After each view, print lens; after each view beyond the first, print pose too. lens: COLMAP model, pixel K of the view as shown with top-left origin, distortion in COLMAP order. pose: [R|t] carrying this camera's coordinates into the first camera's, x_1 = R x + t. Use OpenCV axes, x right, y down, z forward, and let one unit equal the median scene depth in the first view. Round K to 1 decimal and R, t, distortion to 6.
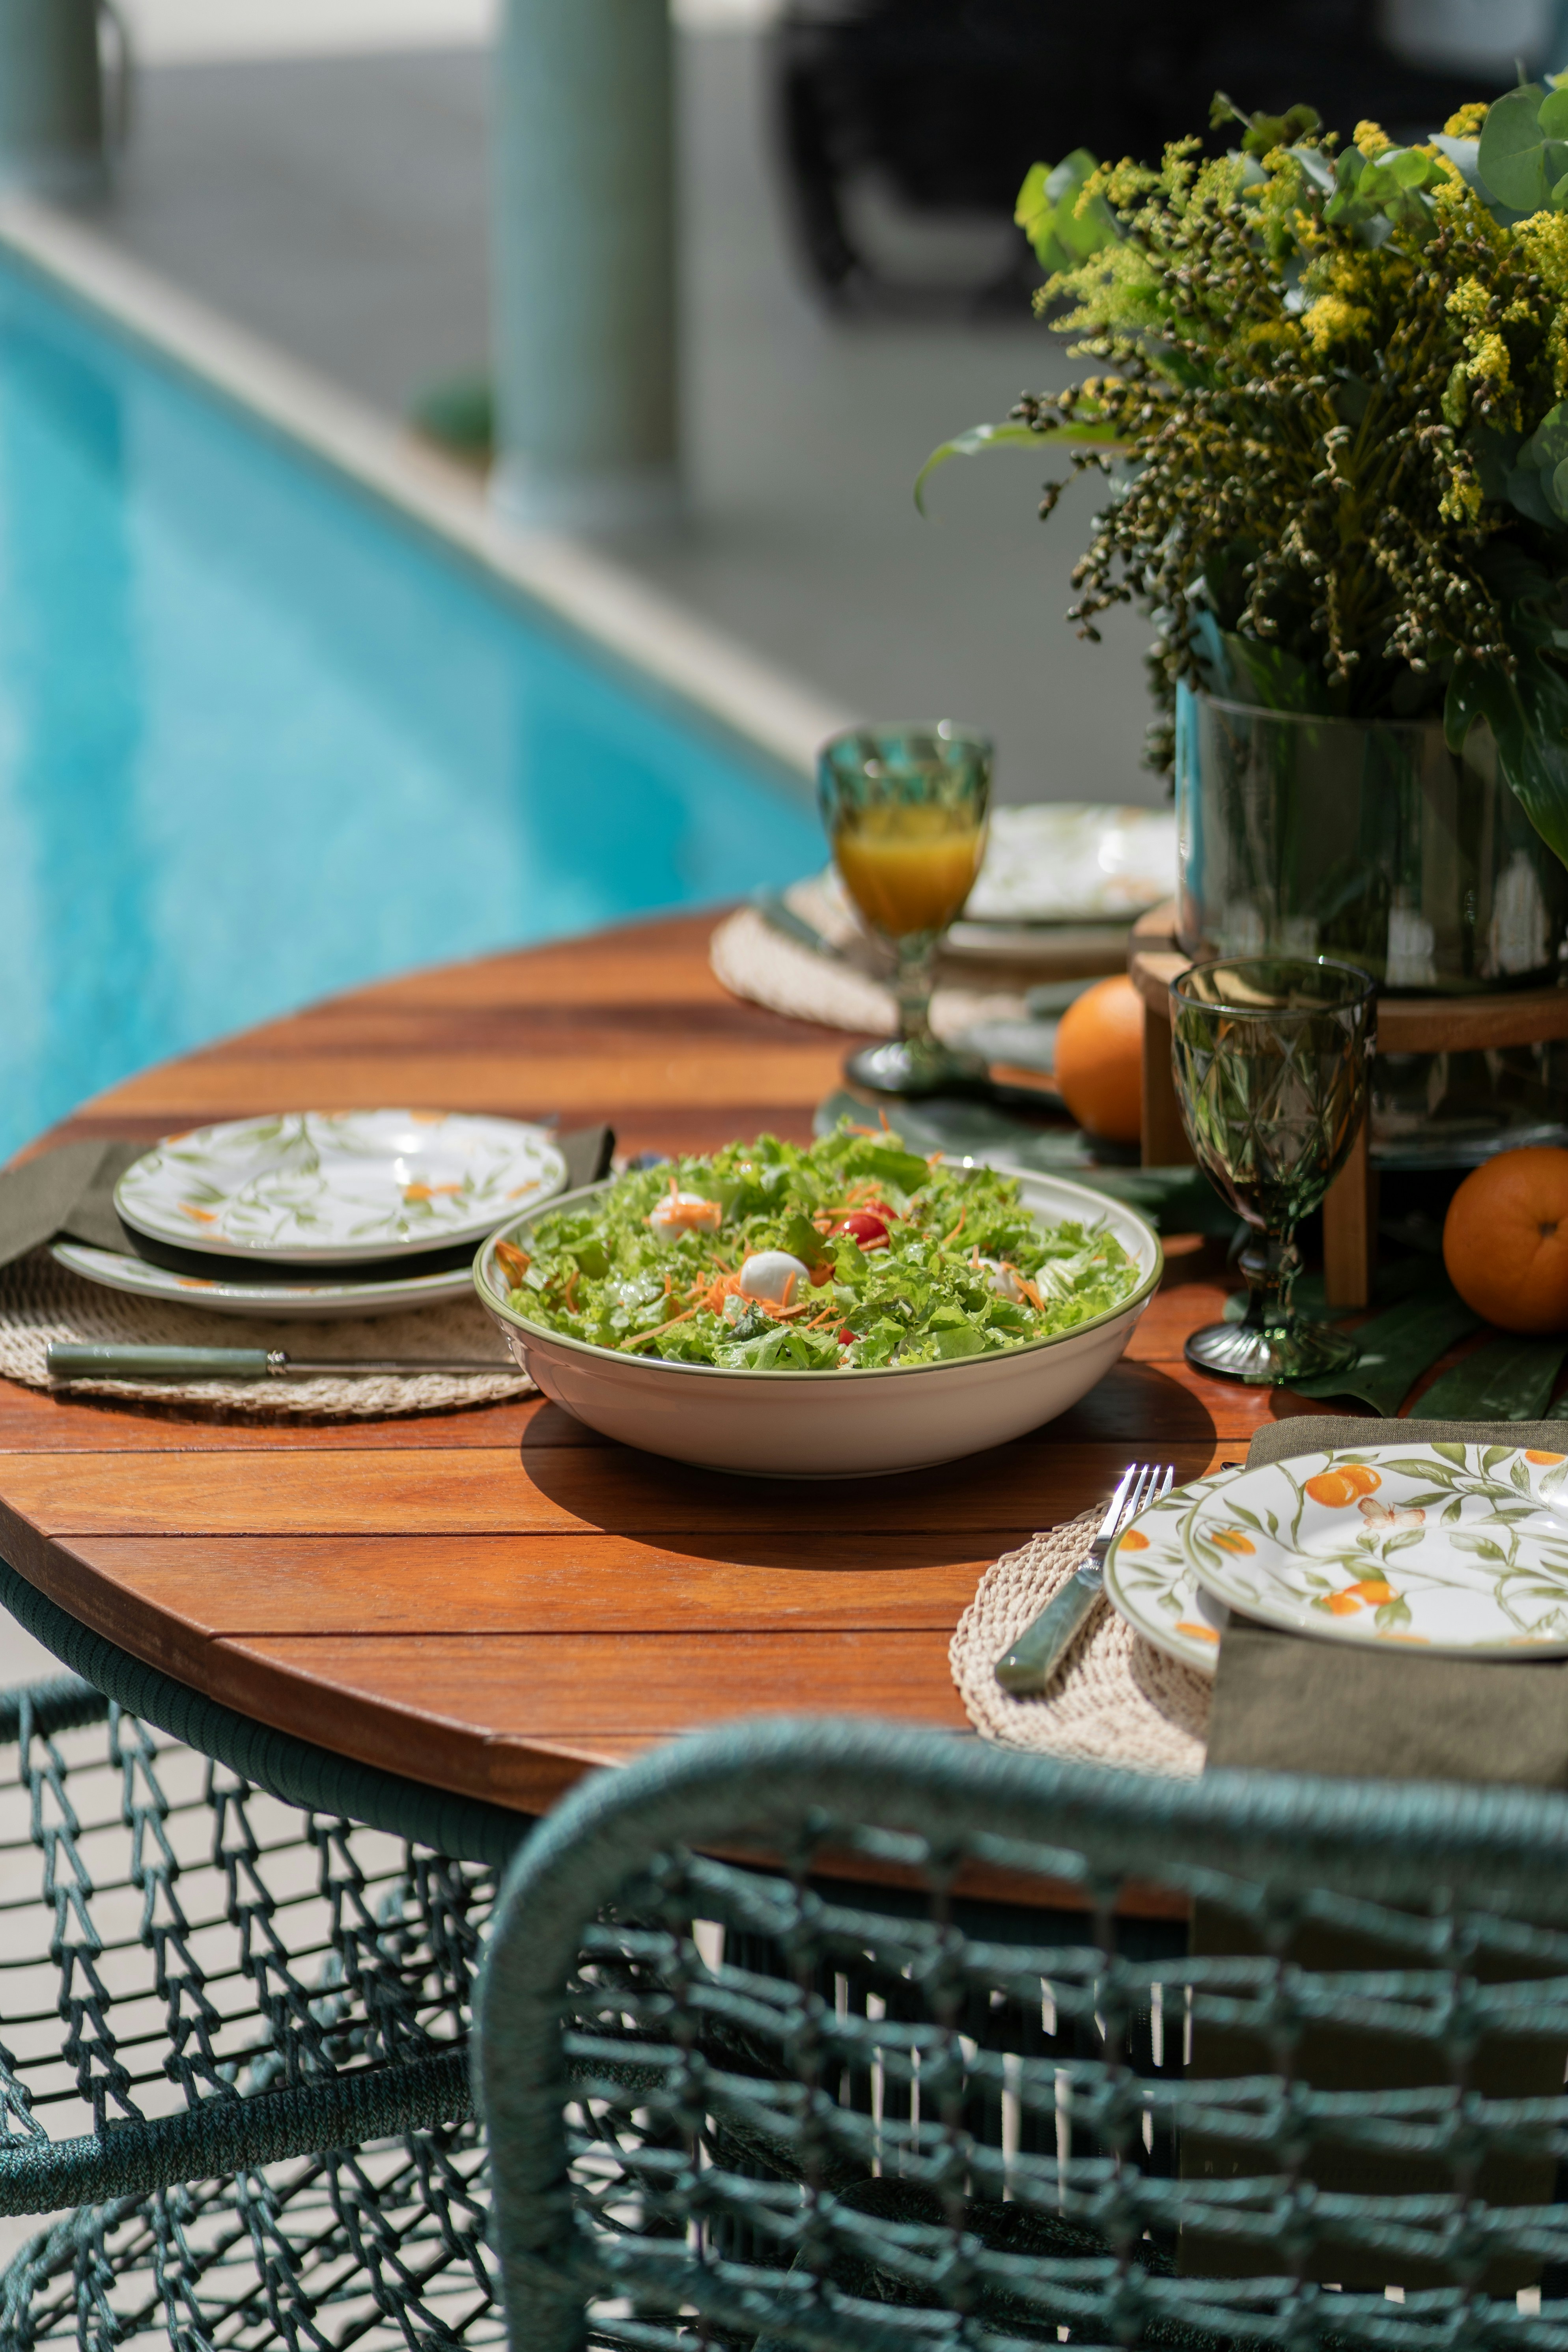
lens RADIAL K [[6767.8, 0, 784.0], [0, 6767.8, 1176.0], [0, 0, 1]] dist [-0.115070, 0.801864]
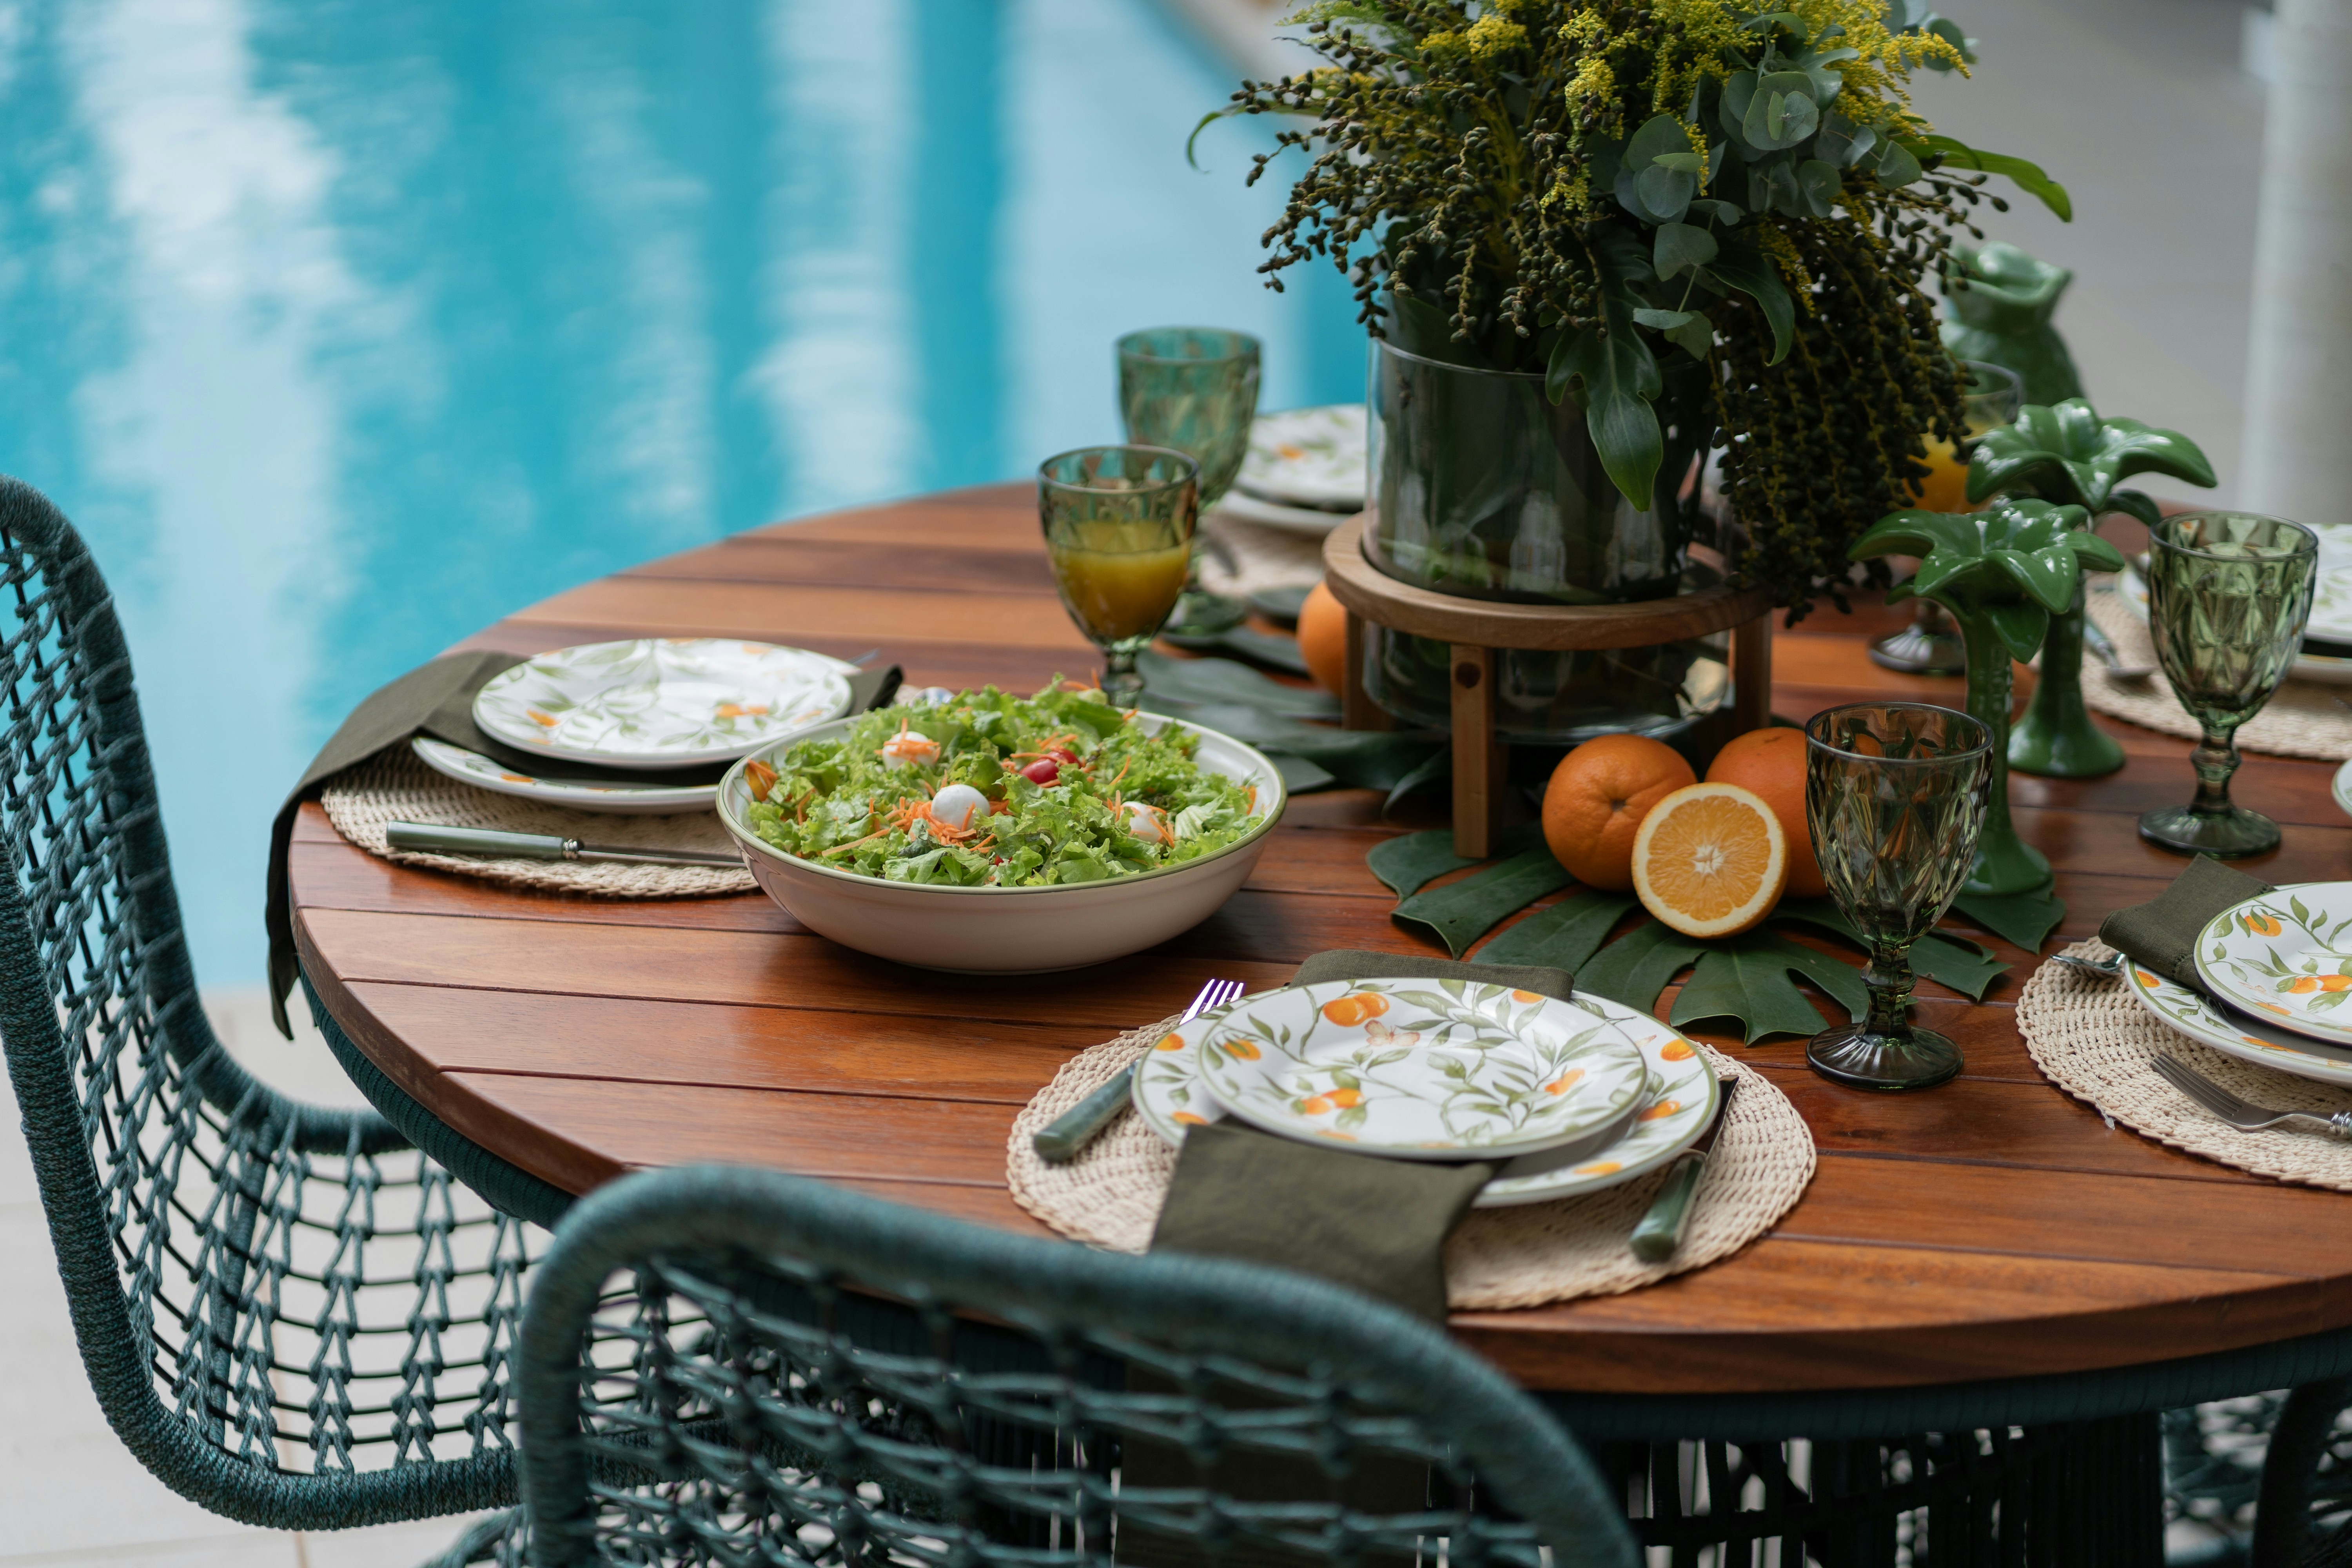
lens RADIAL K [[6767.8, 0, 1176.0], [0, 6767.8, 784.0], [0, 0, 1]] dist [-0.115070, 0.801864]
pose [[0.993262, 0.062588, -0.097536, 0.153869], [-0.060238, 0.997823, 0.026852, -0.023587], [0.099005, -0.020795, 0.994870, -0.200596]]
